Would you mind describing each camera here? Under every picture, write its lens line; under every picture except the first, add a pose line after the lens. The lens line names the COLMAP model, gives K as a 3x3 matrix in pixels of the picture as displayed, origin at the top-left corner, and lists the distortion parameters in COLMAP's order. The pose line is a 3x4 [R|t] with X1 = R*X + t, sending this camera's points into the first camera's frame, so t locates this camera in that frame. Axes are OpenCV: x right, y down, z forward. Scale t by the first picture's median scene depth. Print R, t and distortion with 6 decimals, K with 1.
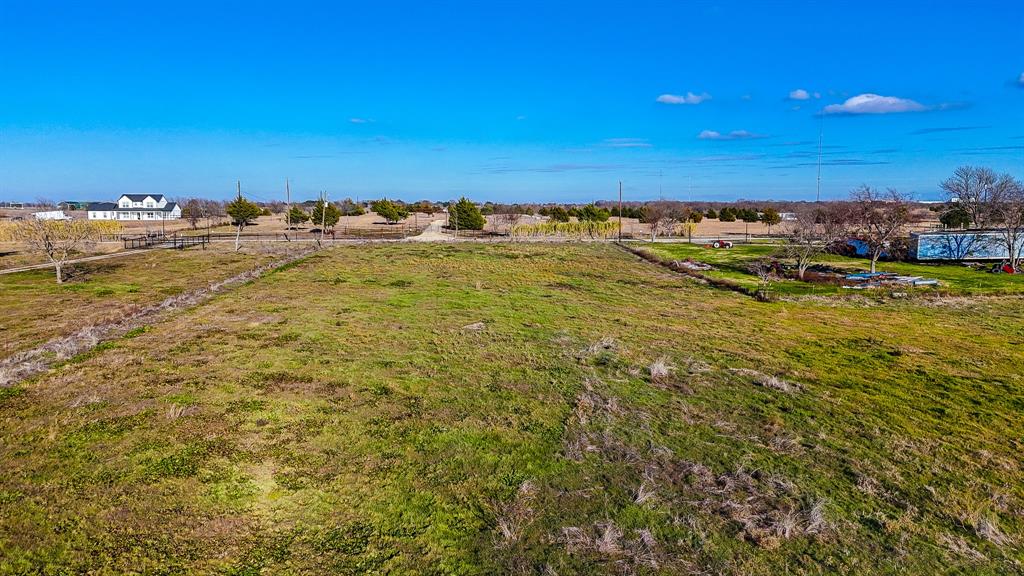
lens RADIAL K [[739.0, 0, 513.8], [0, 739.0, 288.1], [0, 0, 1]] dist [0.057403, -0.036641]
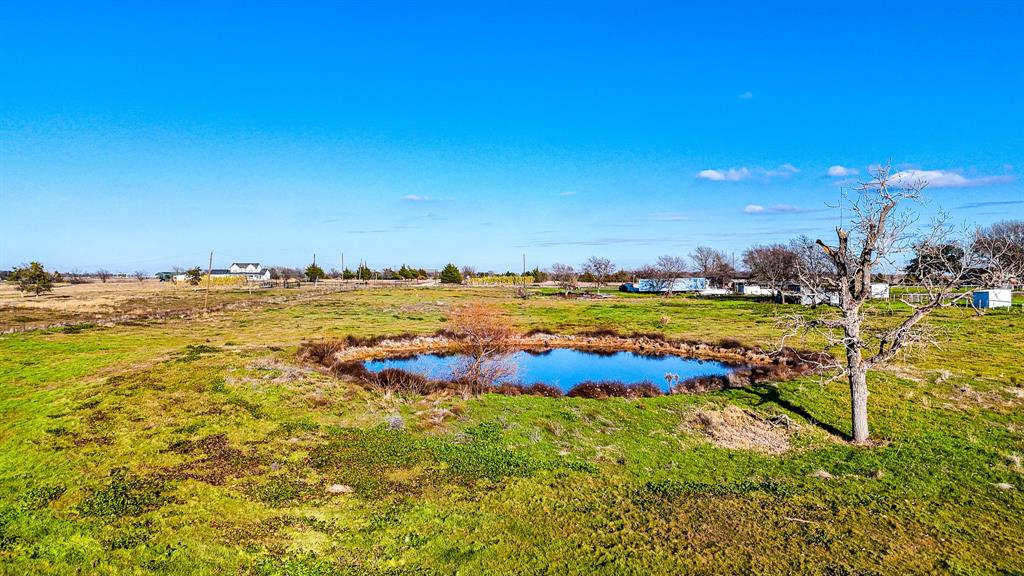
lens RADIAL K [[739.0, 0, 518.8], [0, 739.0, 285.8], [0, 0, 1]] dist [0.057403, -0.036641]
pose [[0.998124, 0.002542, -0.061171, 0.127446], [-0.008659, 0.994956, -0.099938, 0.059941], [0.060608, 0.100281, 0.993112, -0.412932]]
